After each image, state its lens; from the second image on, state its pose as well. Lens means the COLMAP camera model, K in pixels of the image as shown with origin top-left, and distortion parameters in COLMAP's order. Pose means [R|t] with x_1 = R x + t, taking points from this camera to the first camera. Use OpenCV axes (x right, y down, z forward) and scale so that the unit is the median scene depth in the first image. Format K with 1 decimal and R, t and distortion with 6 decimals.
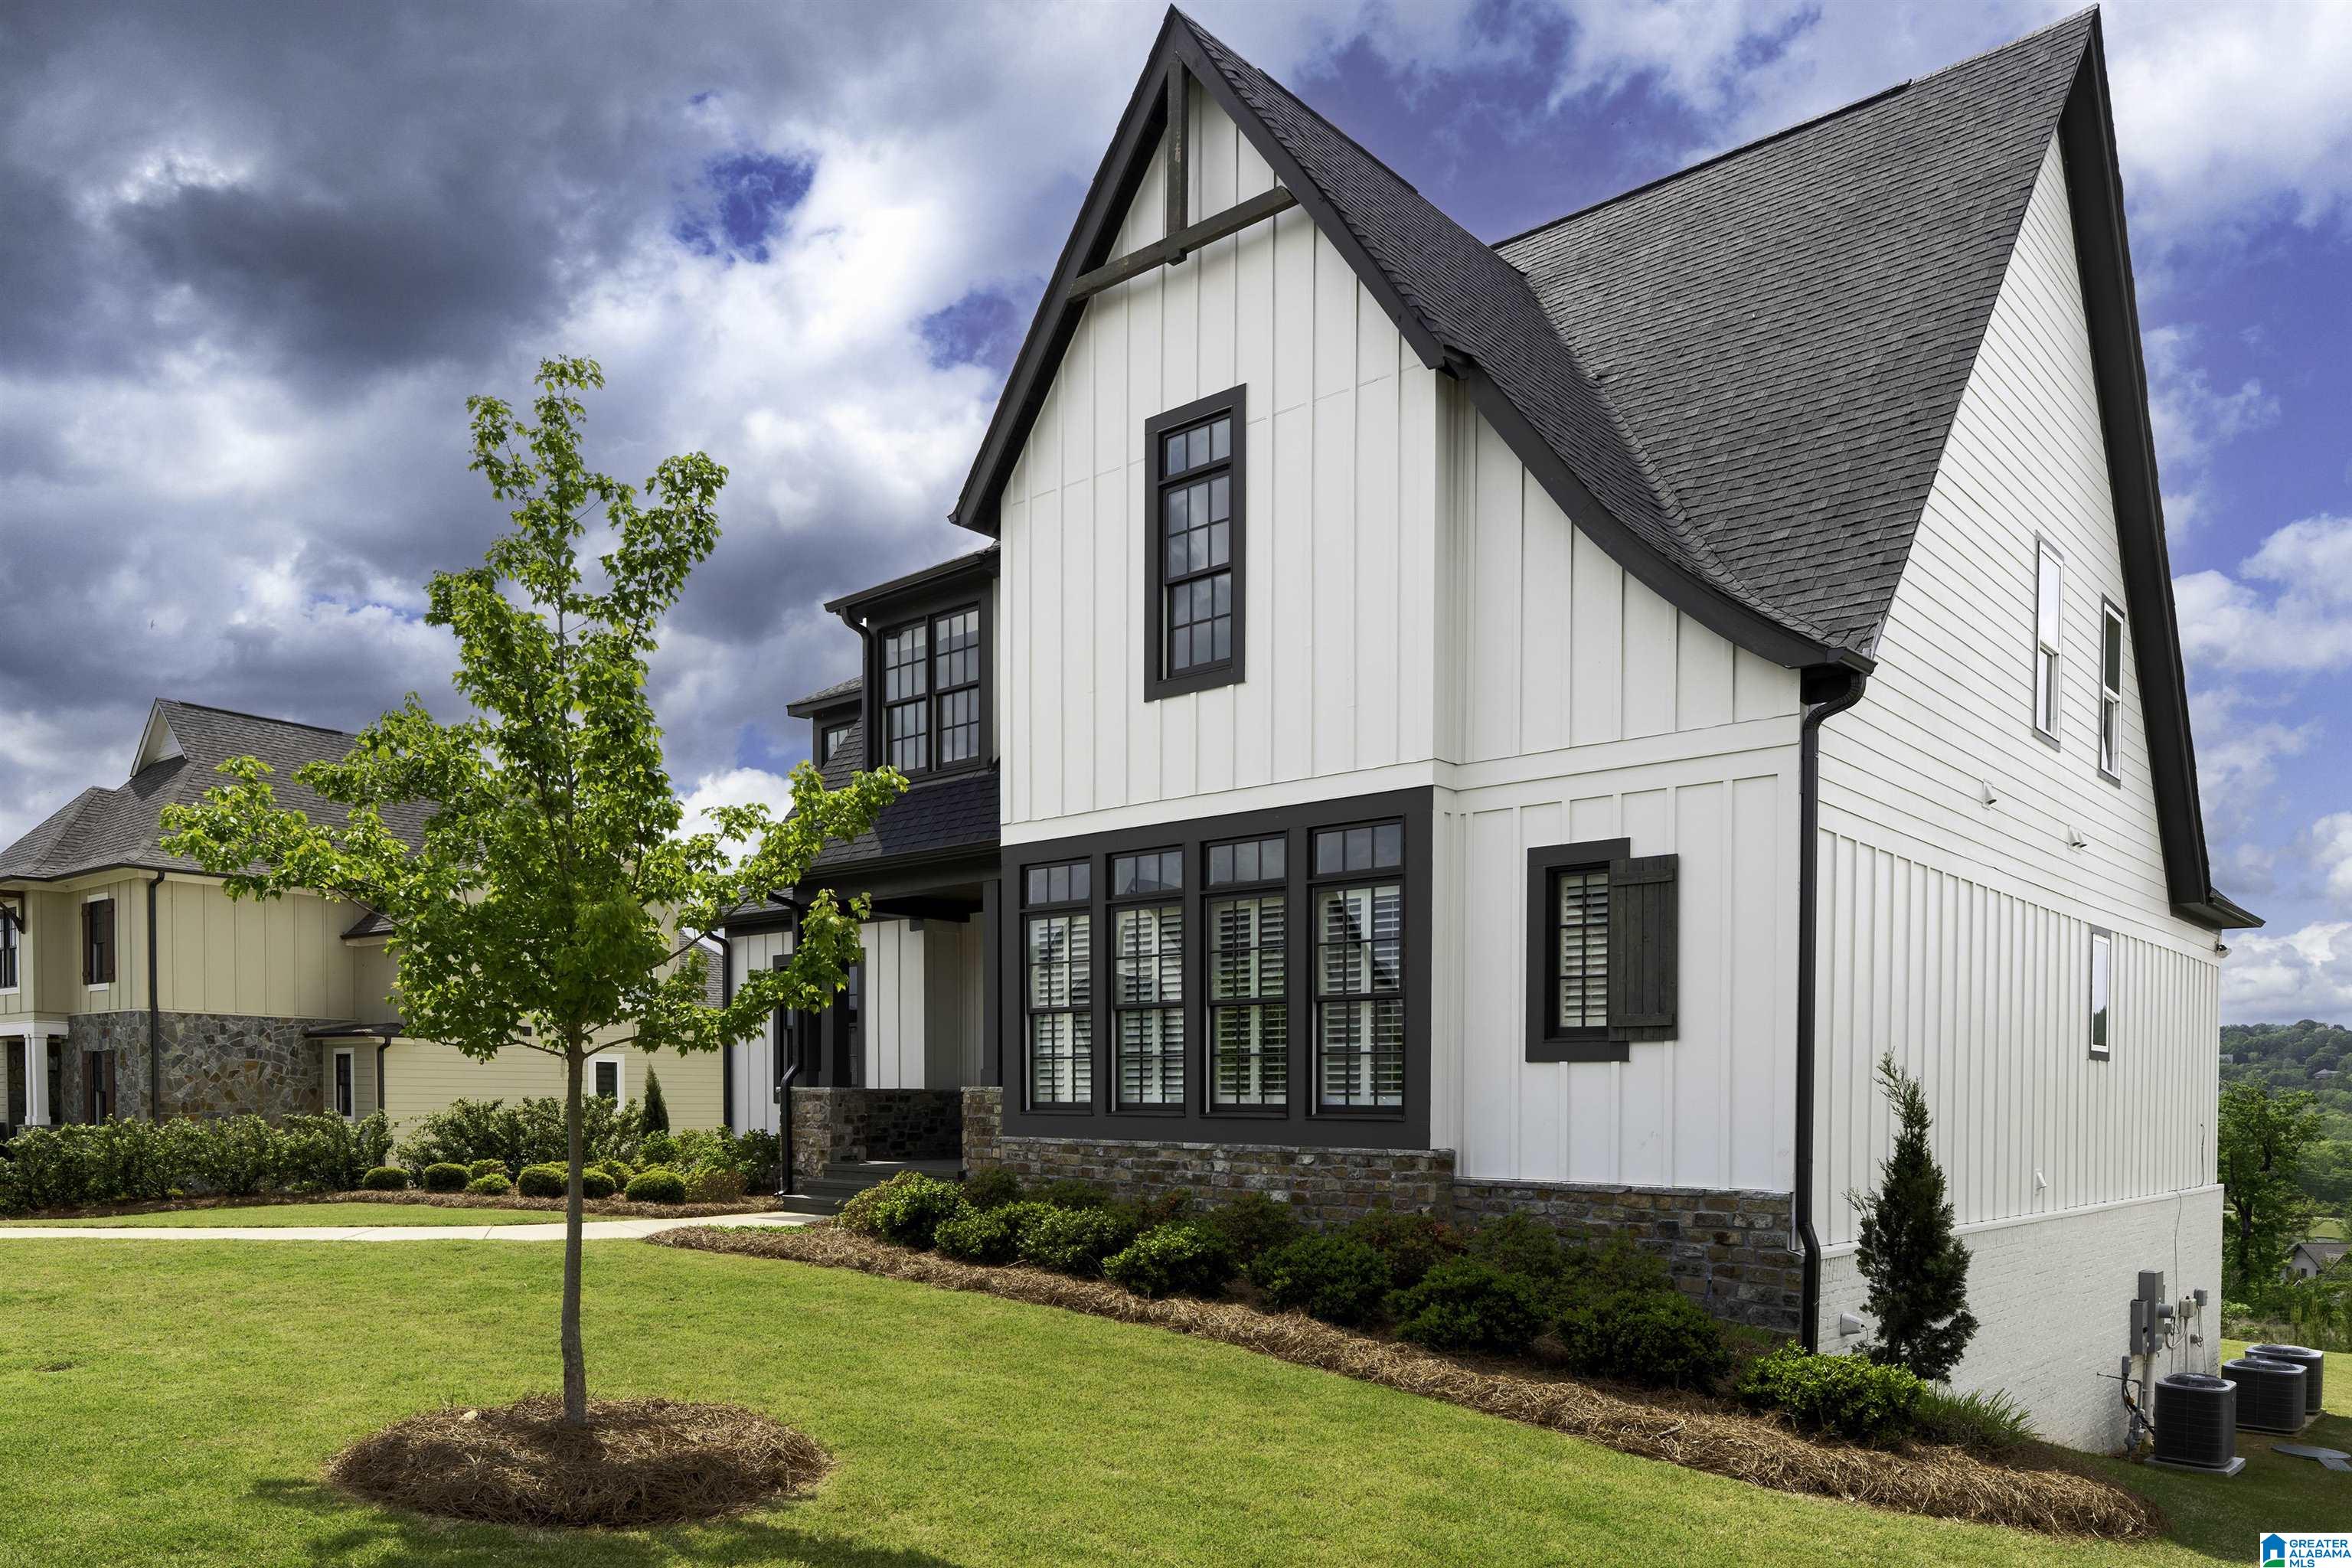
lens RADIAL K [[1627.3, 0, 1172.6], [0, 1627.3, 1081.8], [0, 0, 1]] dist [-0.002304, -0.000032]
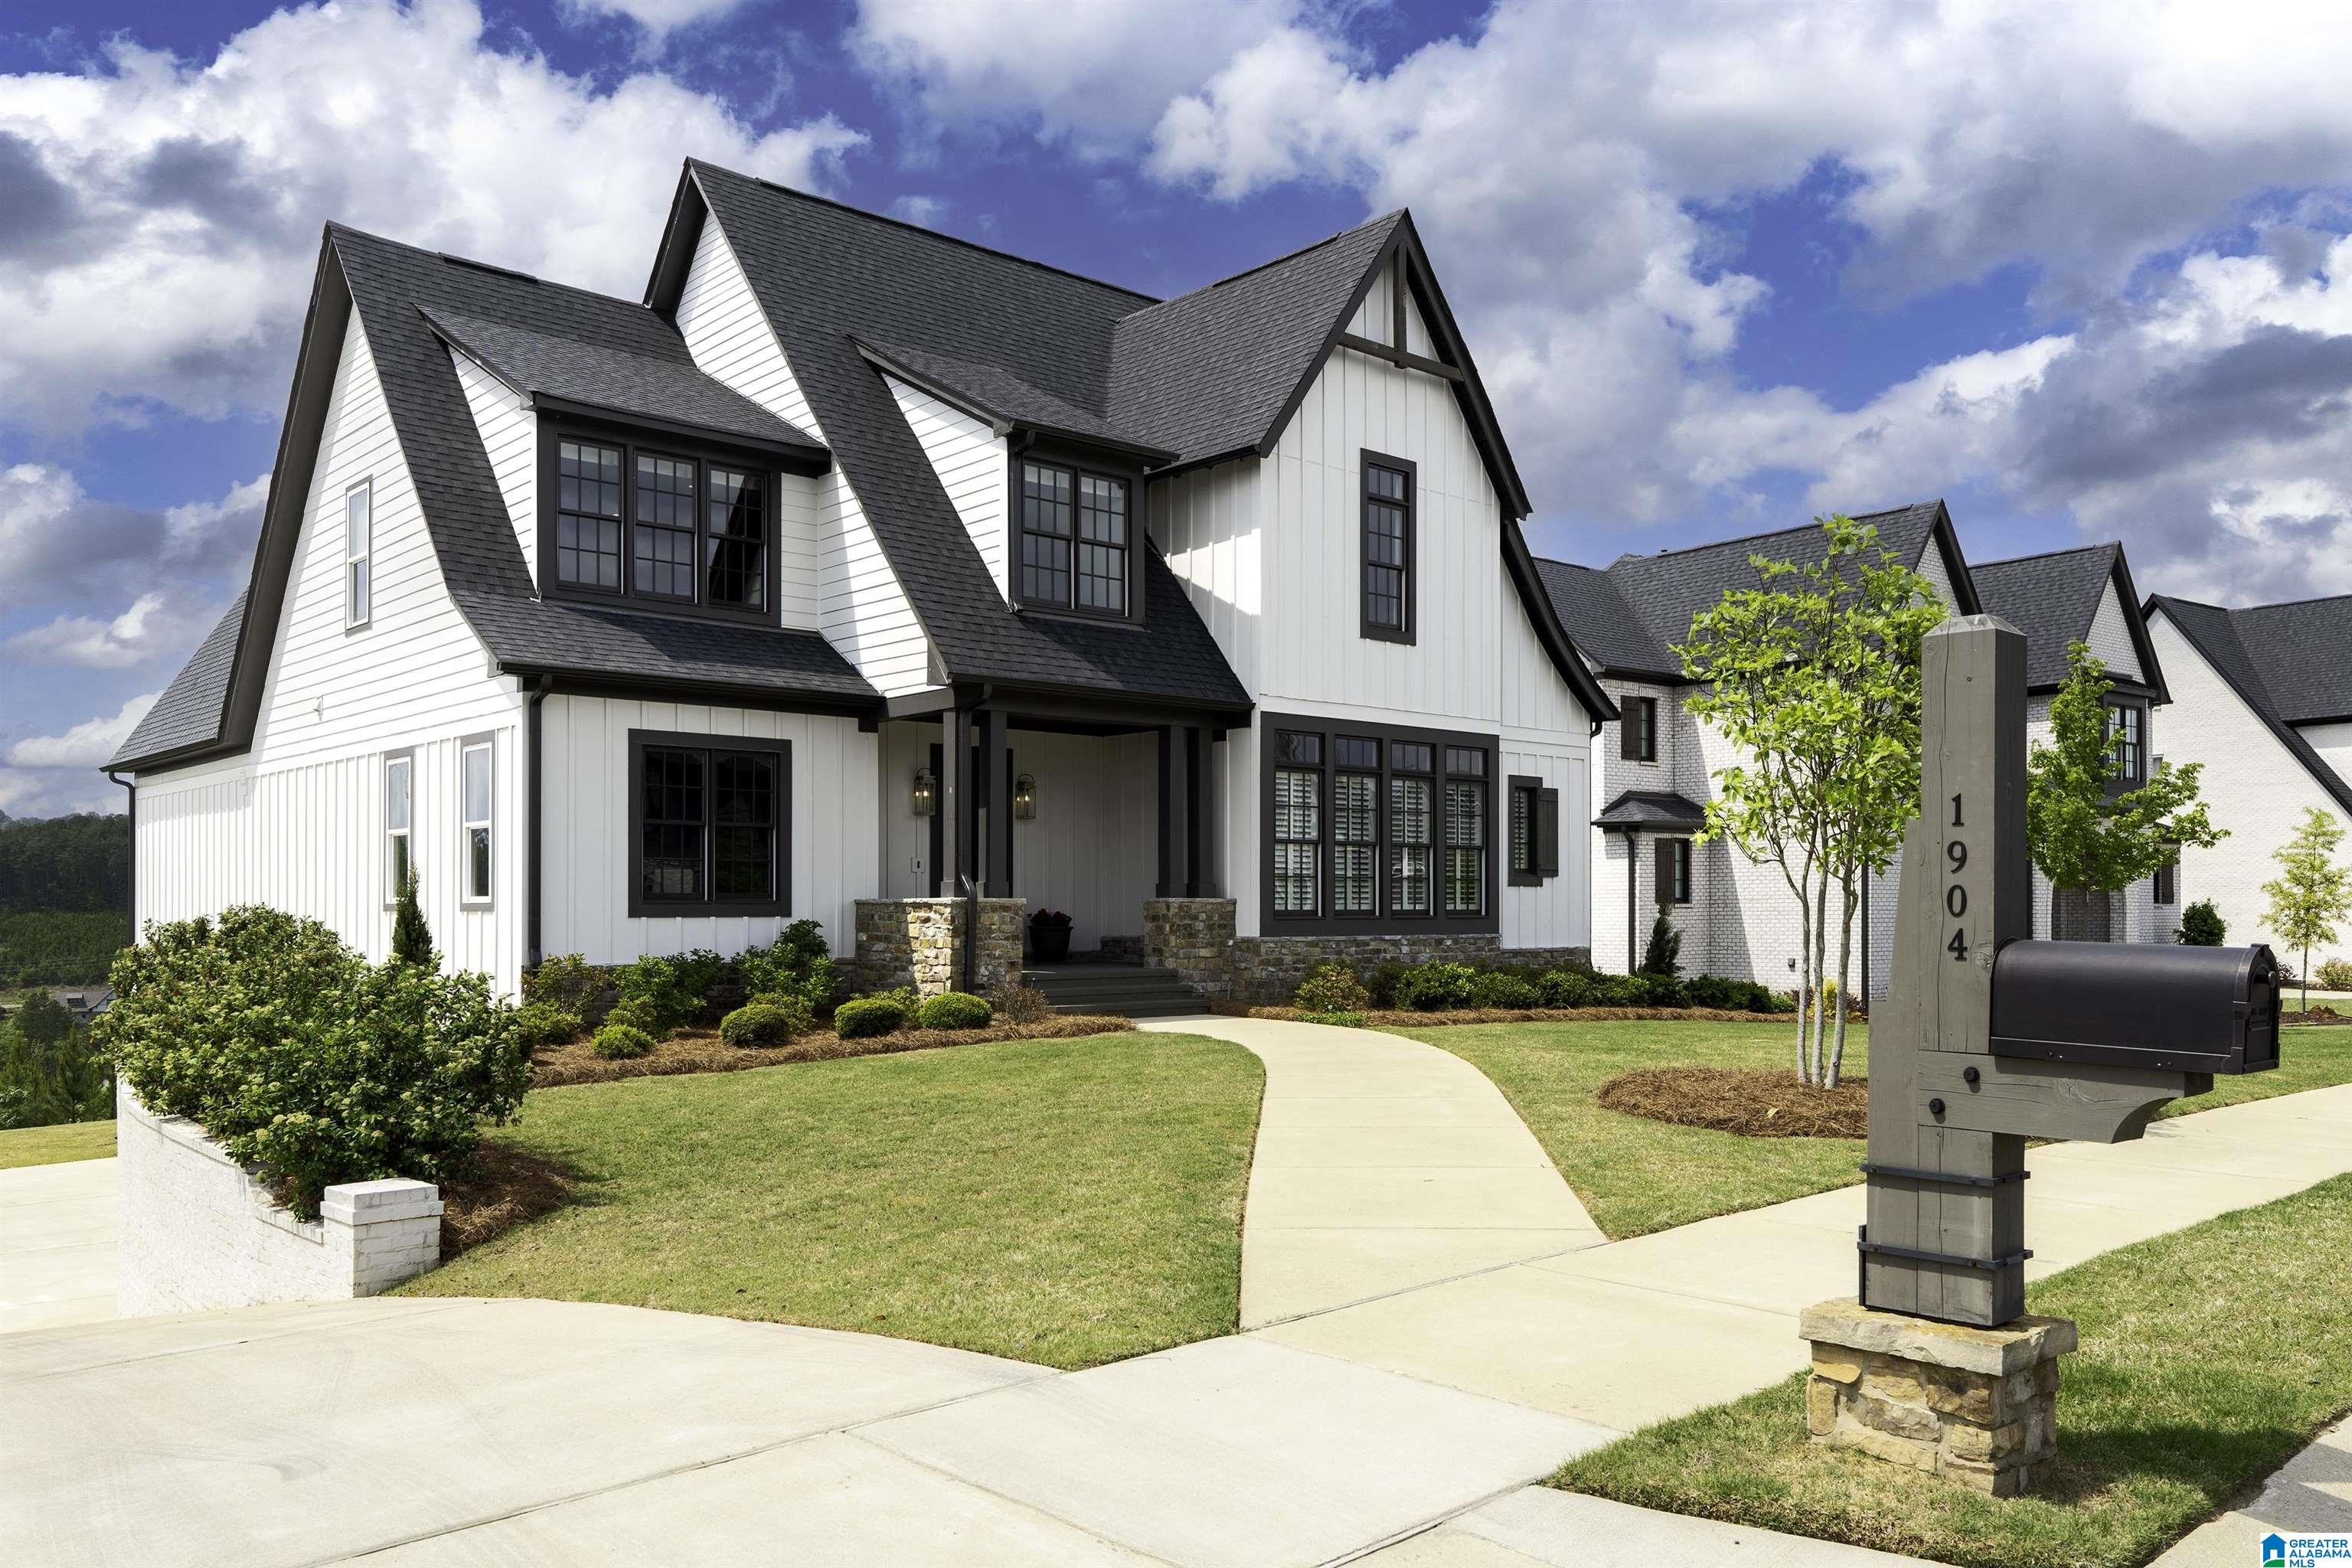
lens RADIAL K [[1713.7, 0, 1176.0], [0, 1713.7, 784.0], [0, 0, 1]] dist [0.000521, 0.000056]
pose [[0.122147, 0.064512, 0.990413, -1.580559], [-0.007906, 0.997917, -0.064026, 0.000158], [-0.992480, -0.000009, 0.122403, 0.984648]]
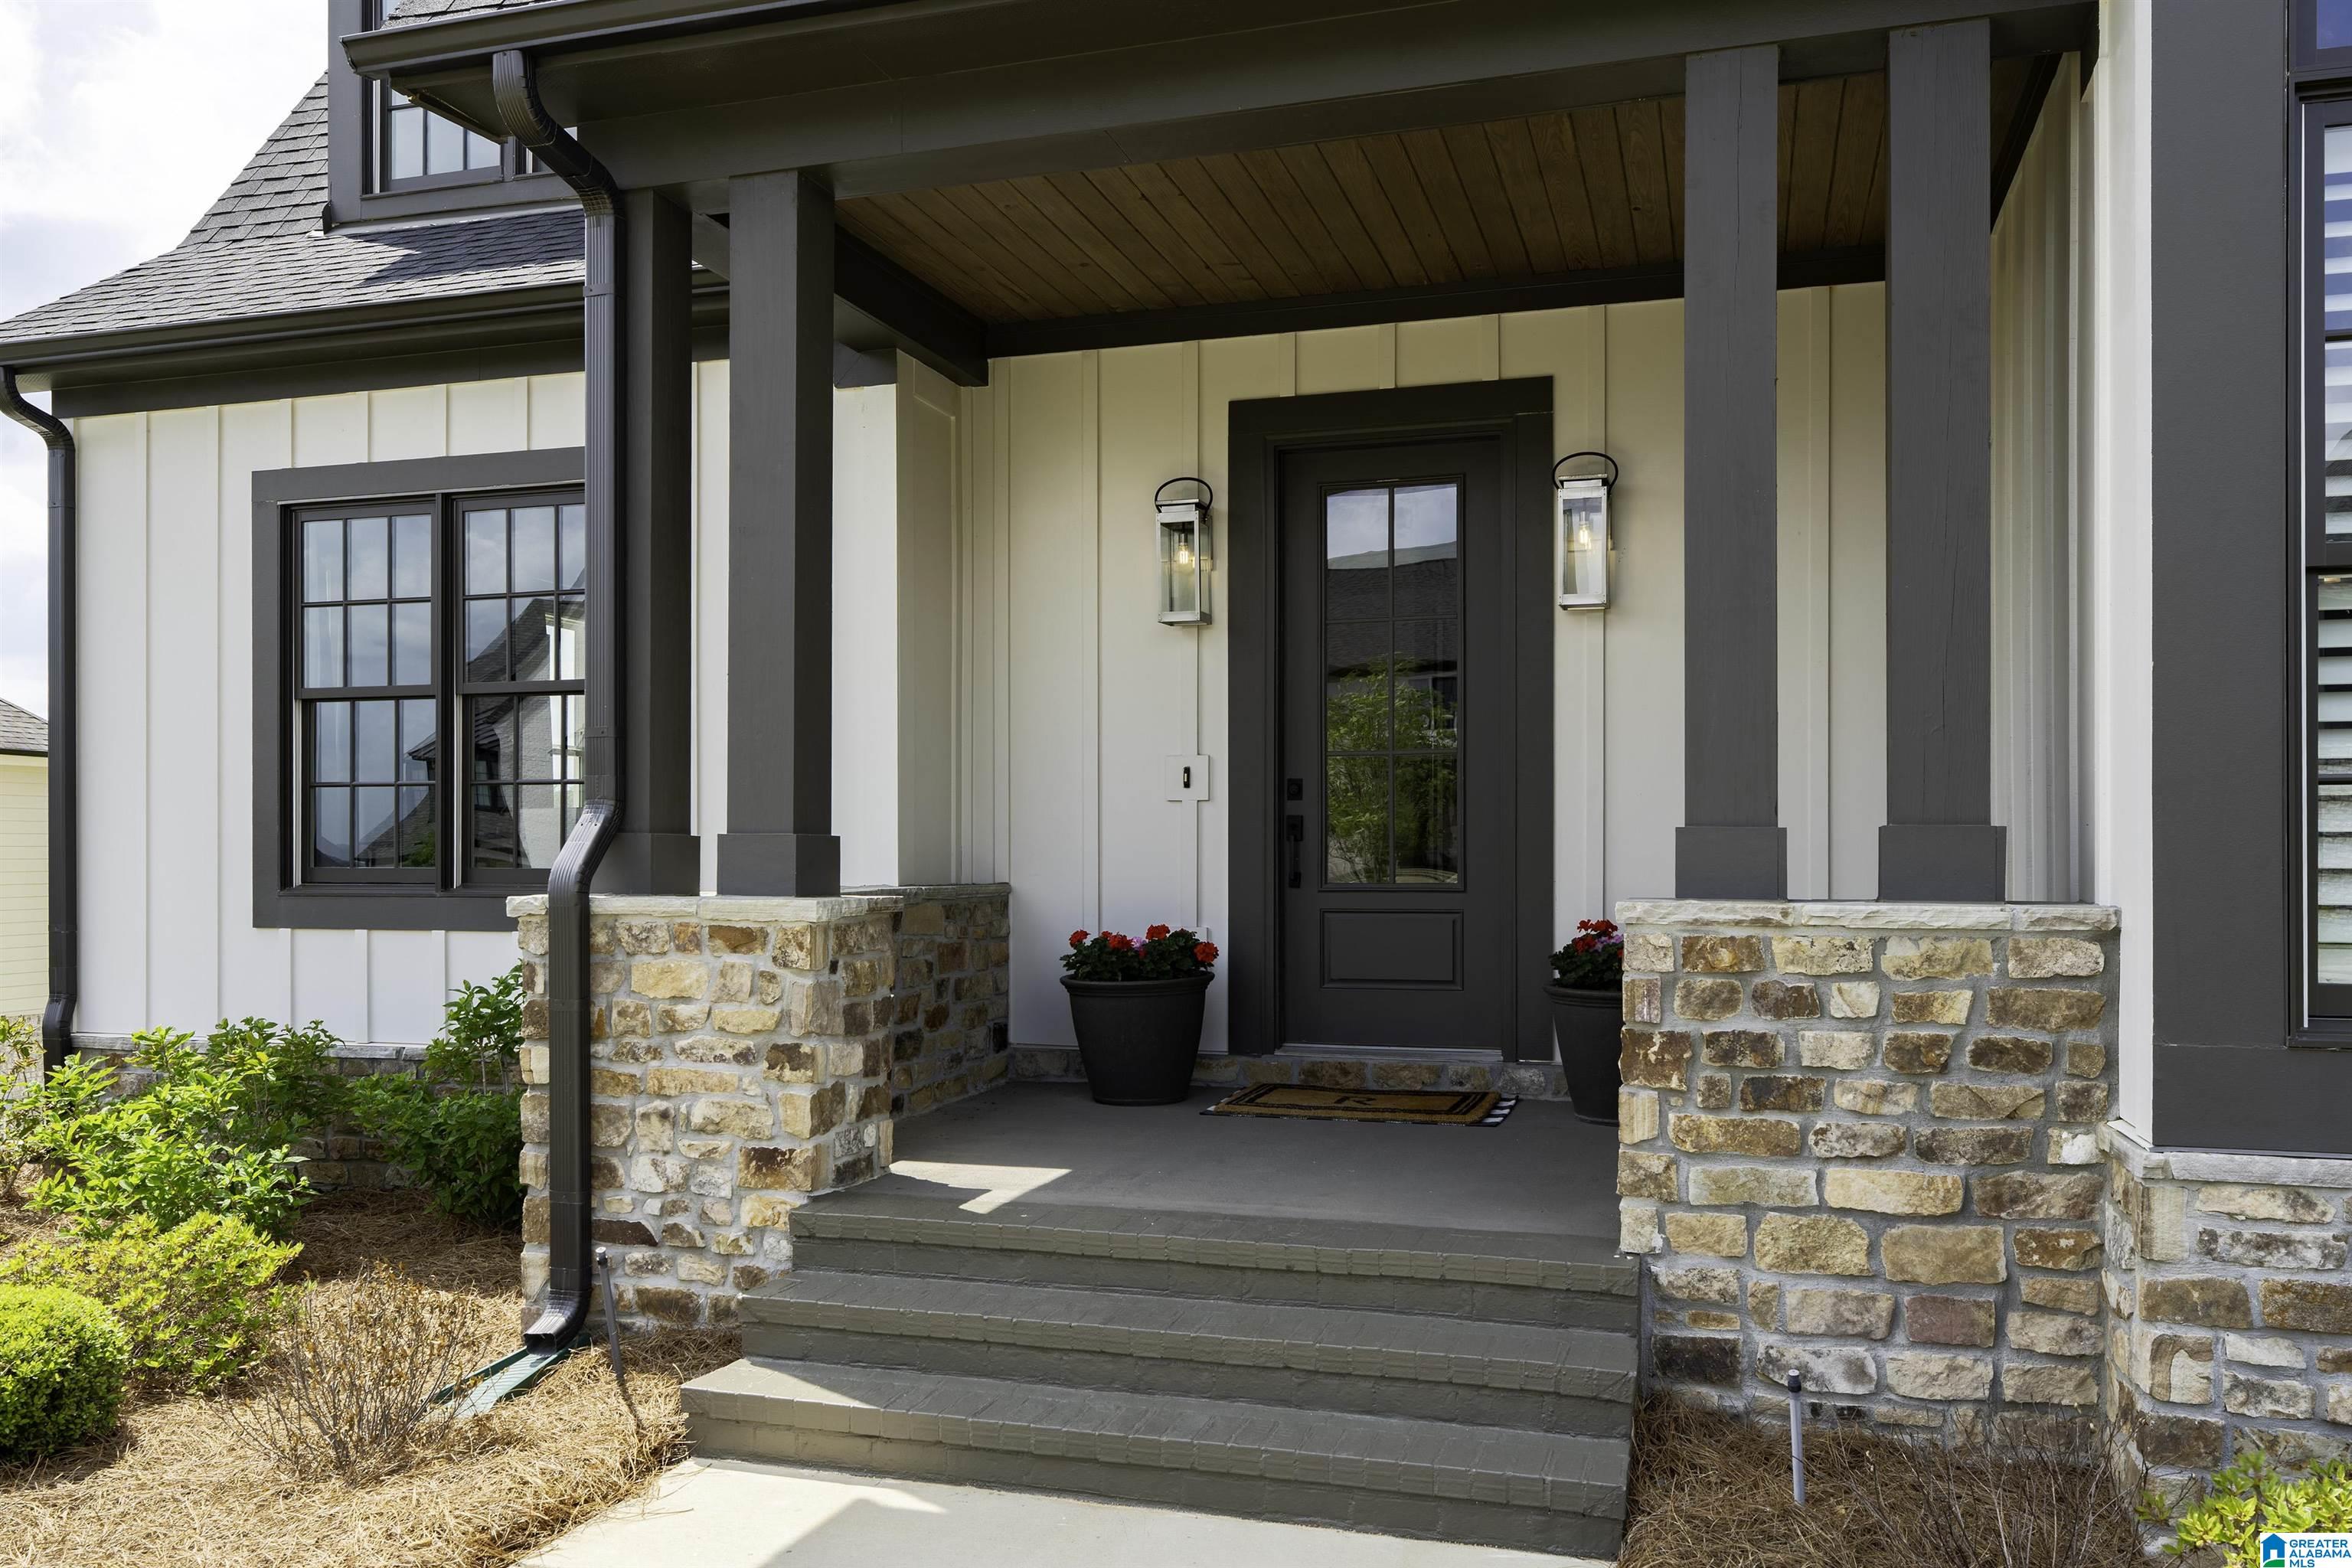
lens RADIAL K [[1899.5, 0, 1179.8], [0, 1899.5, 836.0], [0, 0, 1]] dist [0.008669, 0.003347]
pose [[0.919005, -0.005145, 0.394212, -0.345833], [0.003620, 0.999983, 0.004613, -0.009331], [-0.394229, -0.002812, 0.919008, 0.899448]]
